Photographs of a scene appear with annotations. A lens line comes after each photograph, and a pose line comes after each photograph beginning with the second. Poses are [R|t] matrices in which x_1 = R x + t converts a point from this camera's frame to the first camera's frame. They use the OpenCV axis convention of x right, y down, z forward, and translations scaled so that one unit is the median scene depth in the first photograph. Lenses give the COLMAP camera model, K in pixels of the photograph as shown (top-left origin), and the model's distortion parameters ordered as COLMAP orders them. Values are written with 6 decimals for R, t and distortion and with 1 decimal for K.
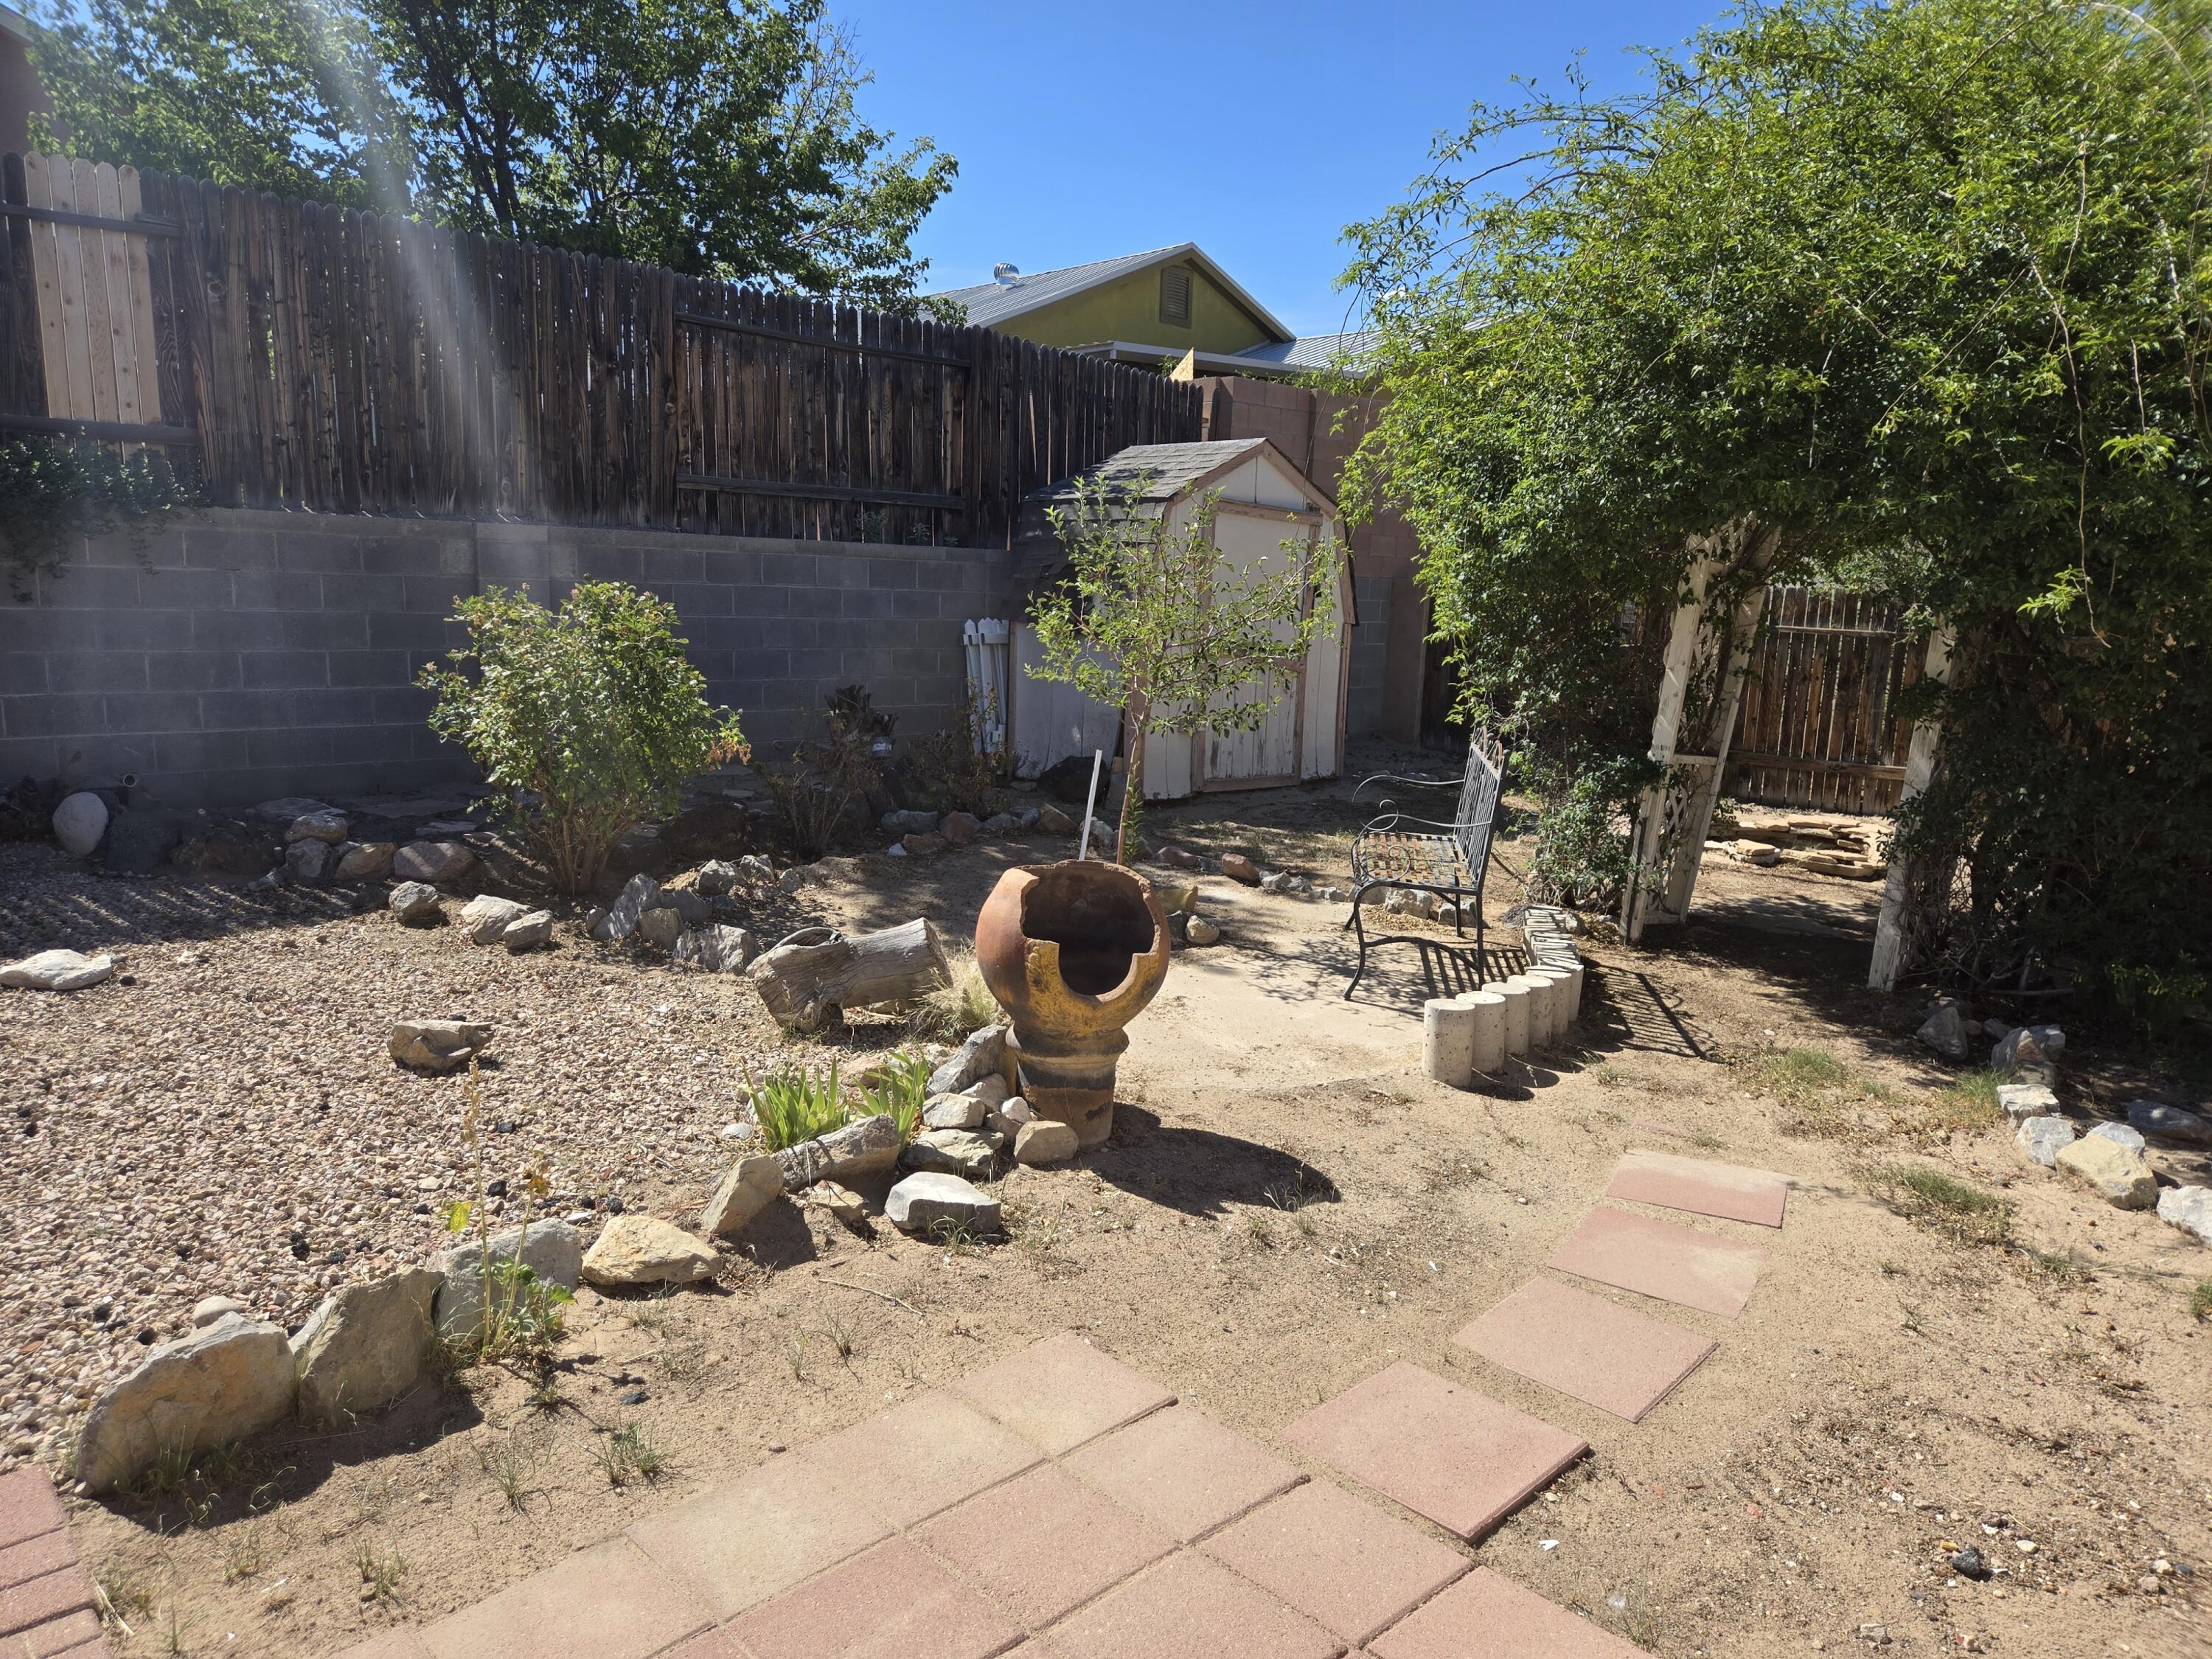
lens RADIAL K [[1468.1, 0, 1097.8], [0, 1468.1, 840.7], [0, 0, 1]] dist [0.075797, -0.072151]
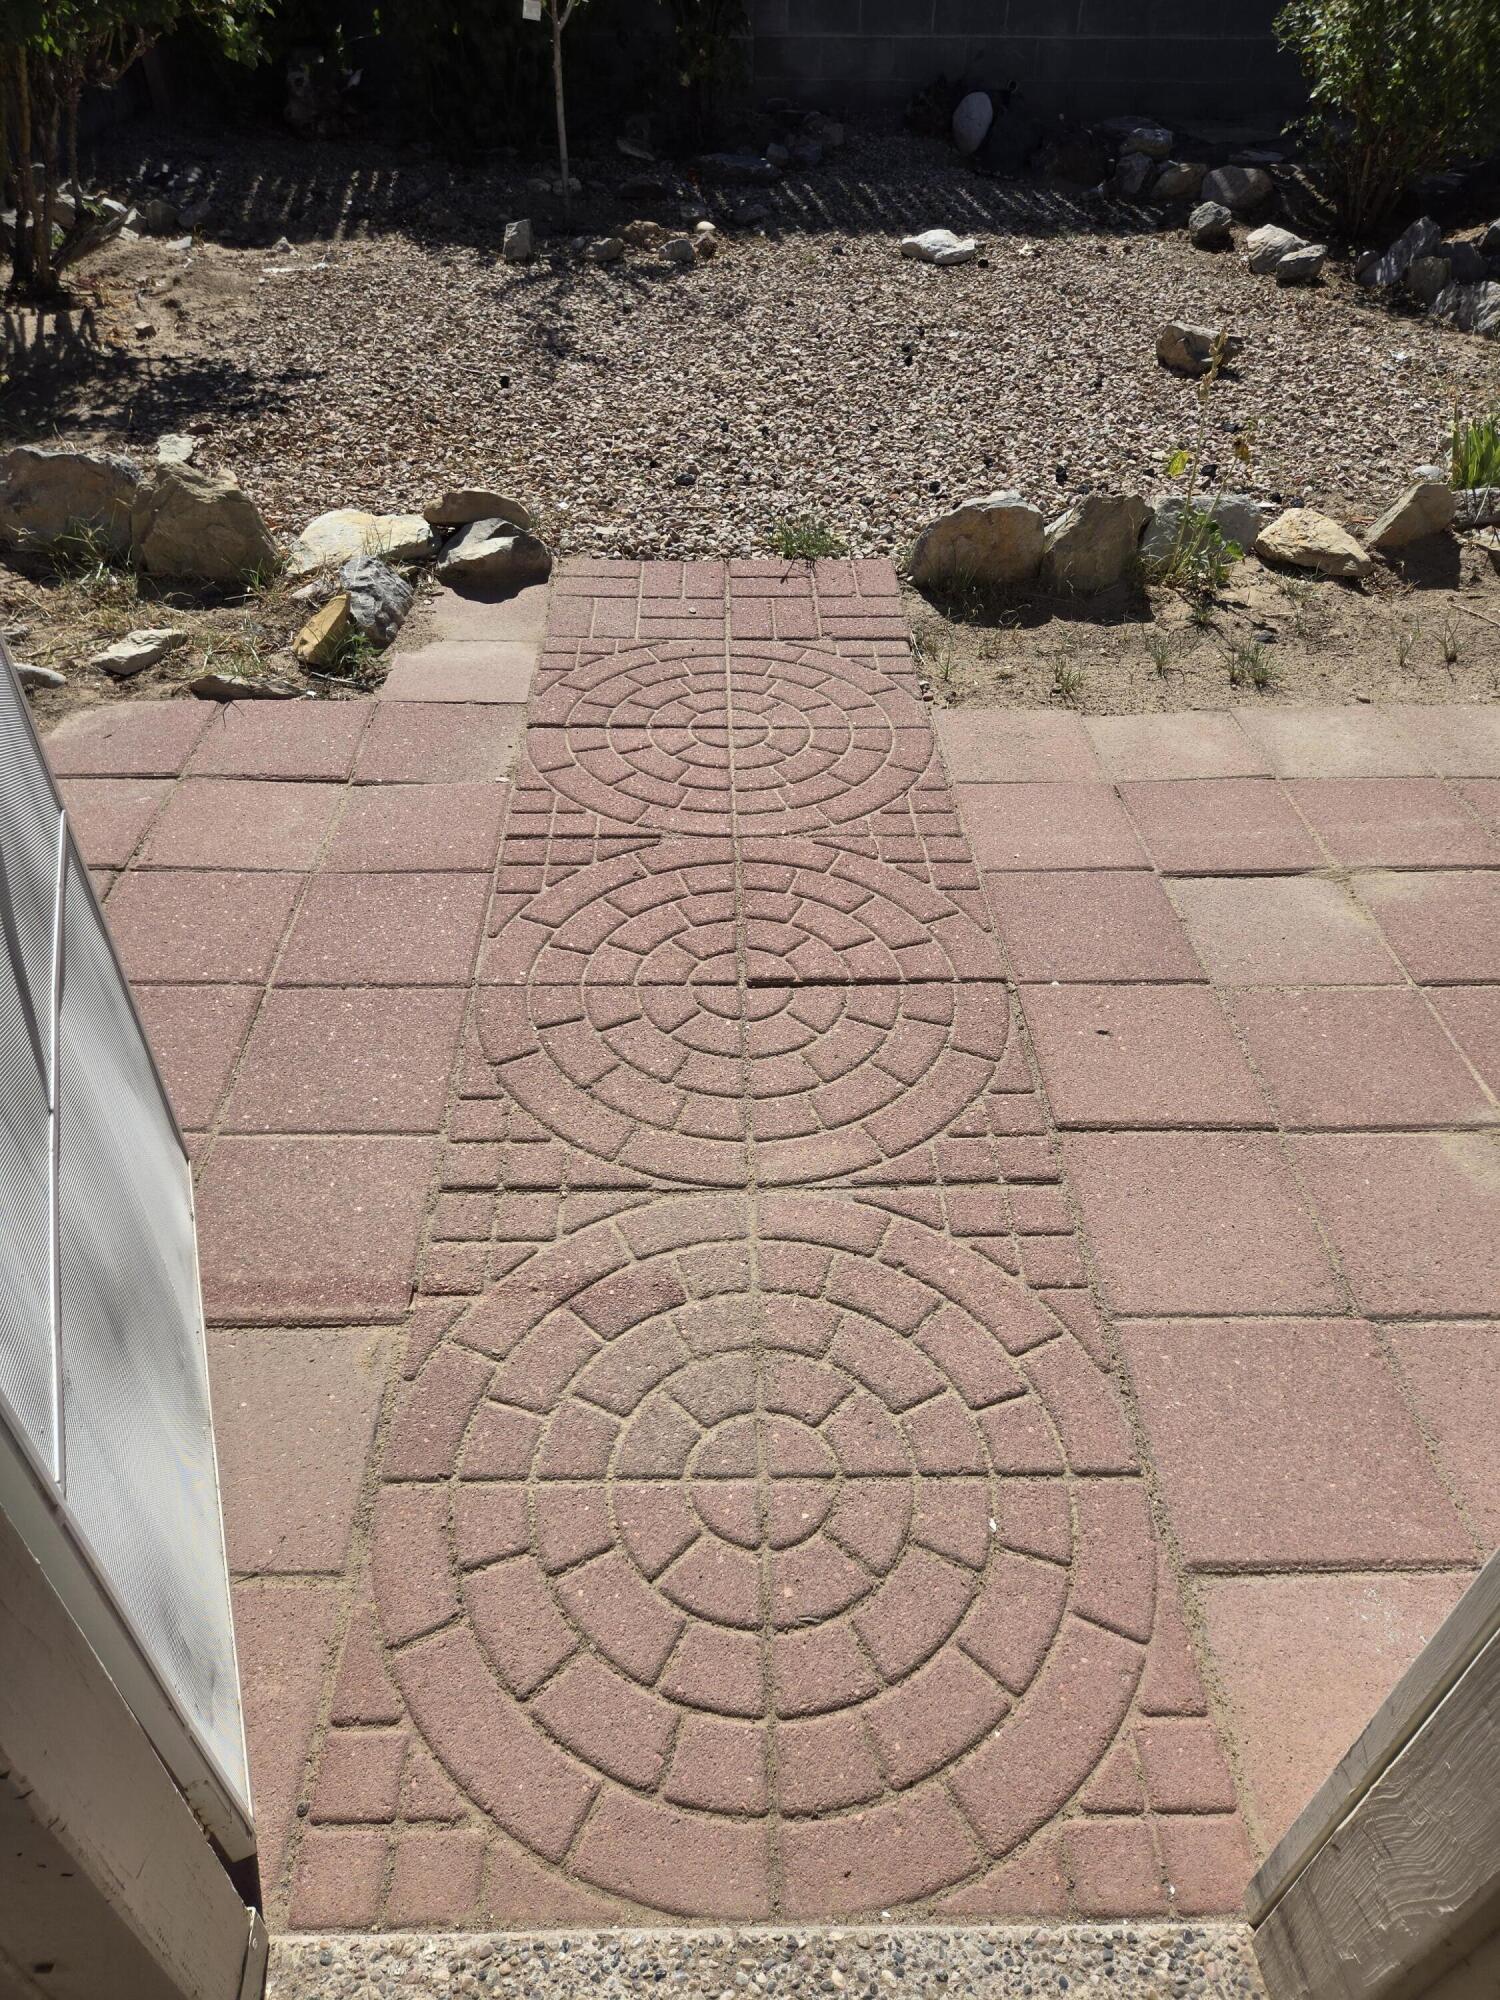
lens RADIAL K [[1318.9, 0, 742.8], [0, 1318.9, 987.4], [0, 0, 1]] dist [0.074859, -0.067067]
pose [[0.741219, 0.413505, -0.528780, 0.048231], [-0.101274, 0.847609, 0.520868, 0.045479], [0.663580, -0.332525, 0.670141, -0.090385]]
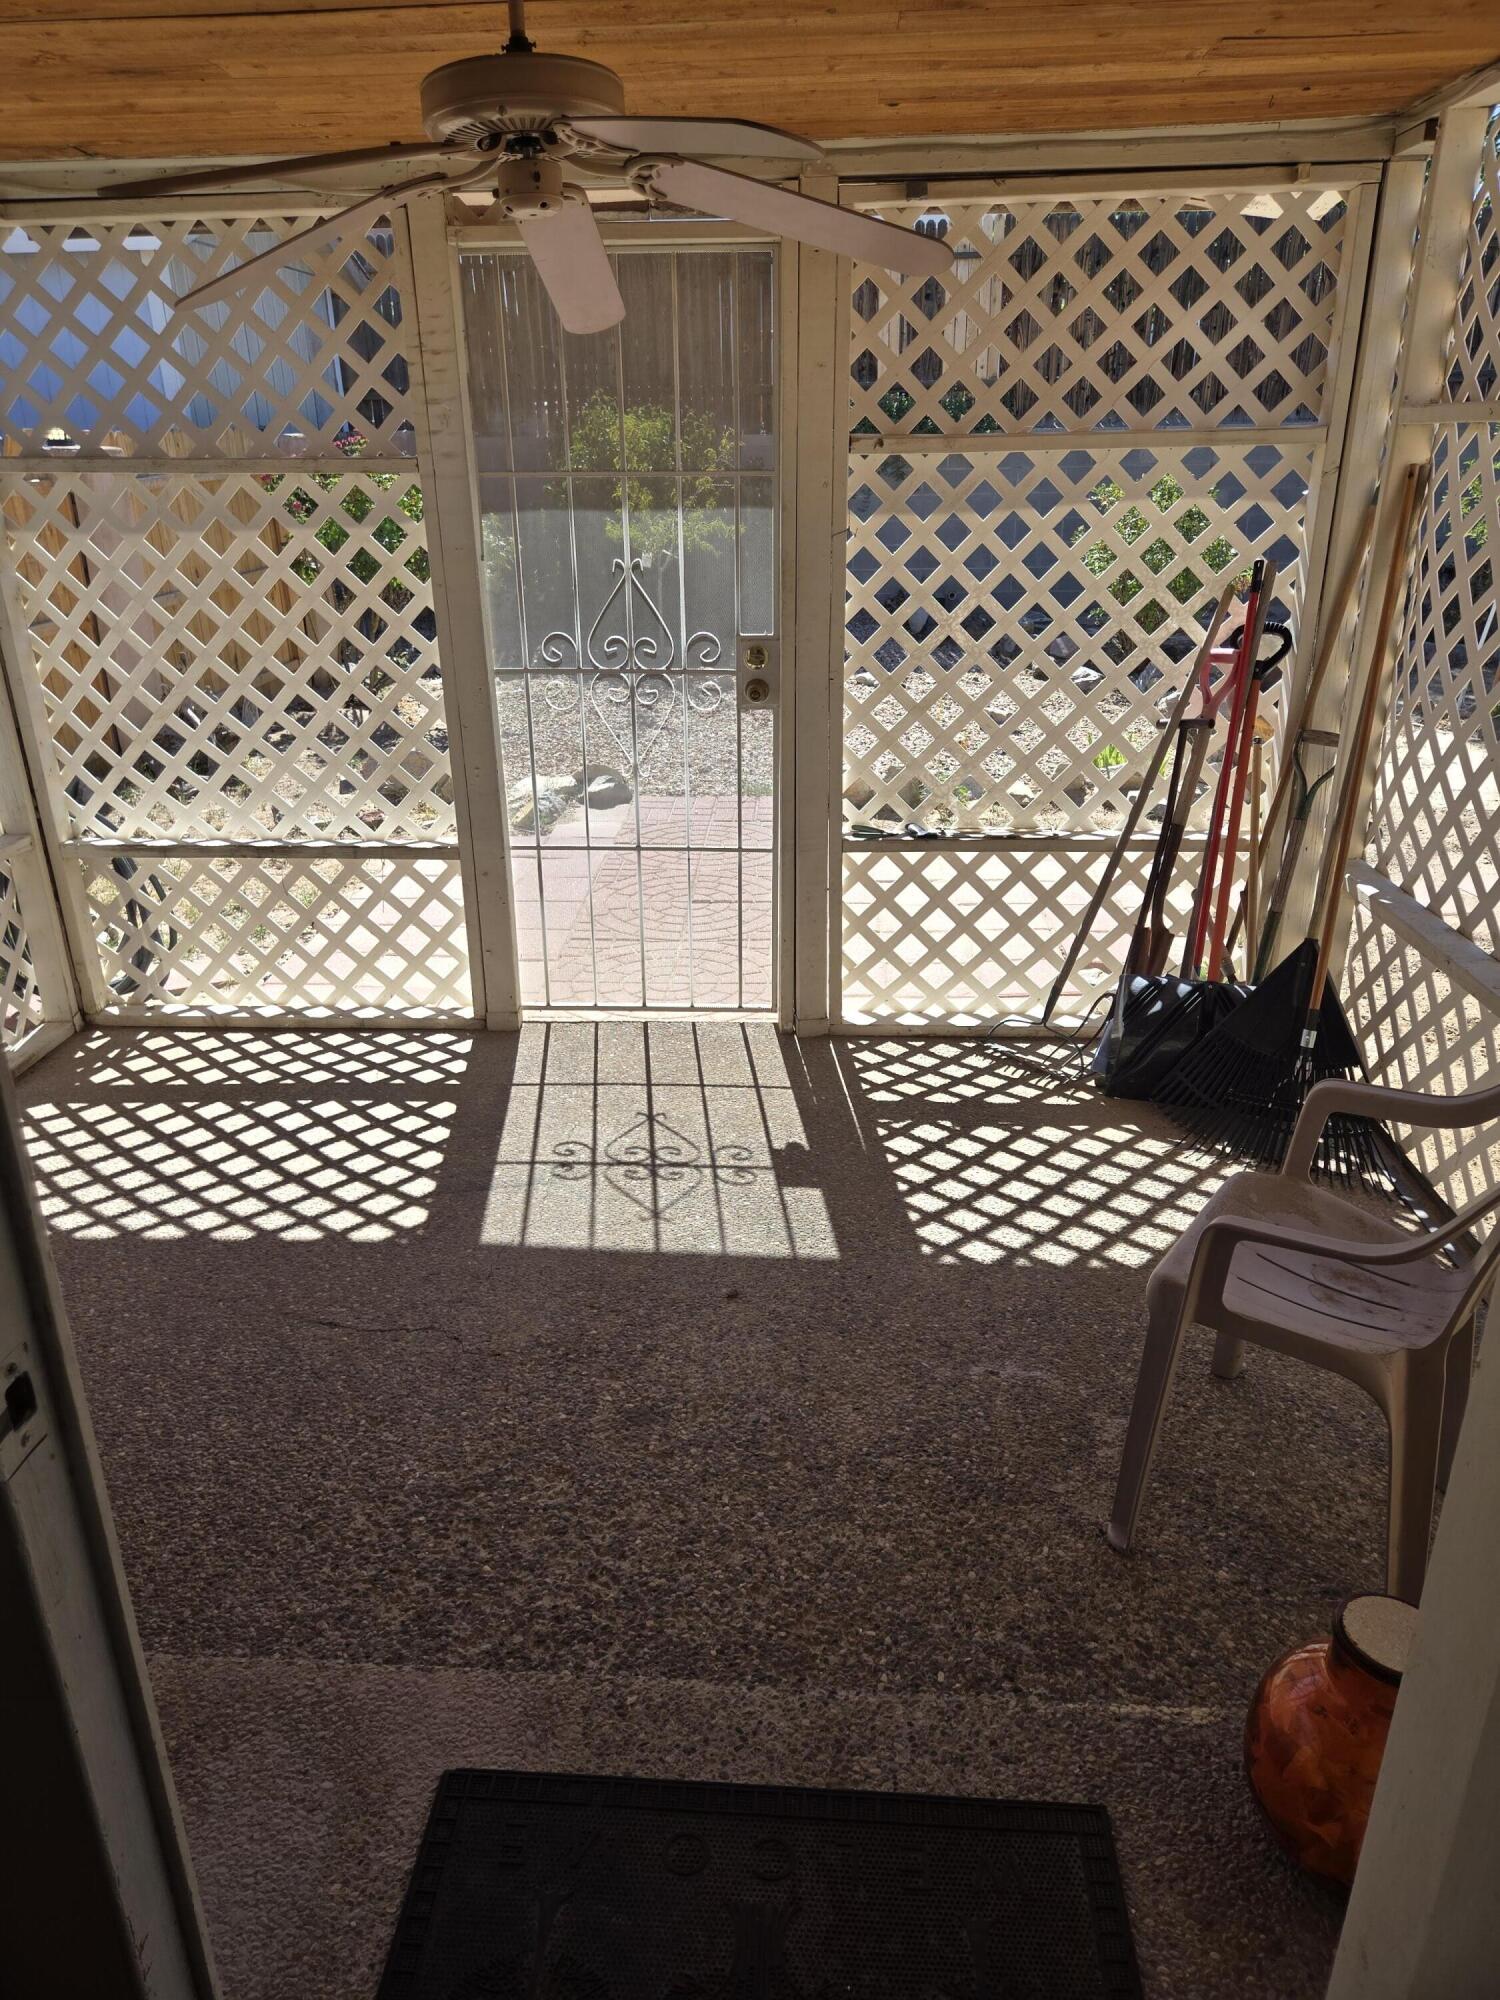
lens RADIAL K [[1327.4, 0, 723.1], [0, 1327.4, 977.5], [0, 0, 1]] dist [0.075797, -0.072151]
pose [[0.679667, 0.239196, -0.693425, 0.626959], [-0.091969, 0.965666, 0.242961, 0.059860], [0.727732, -0.101359, 0.678330, -0.541959]]
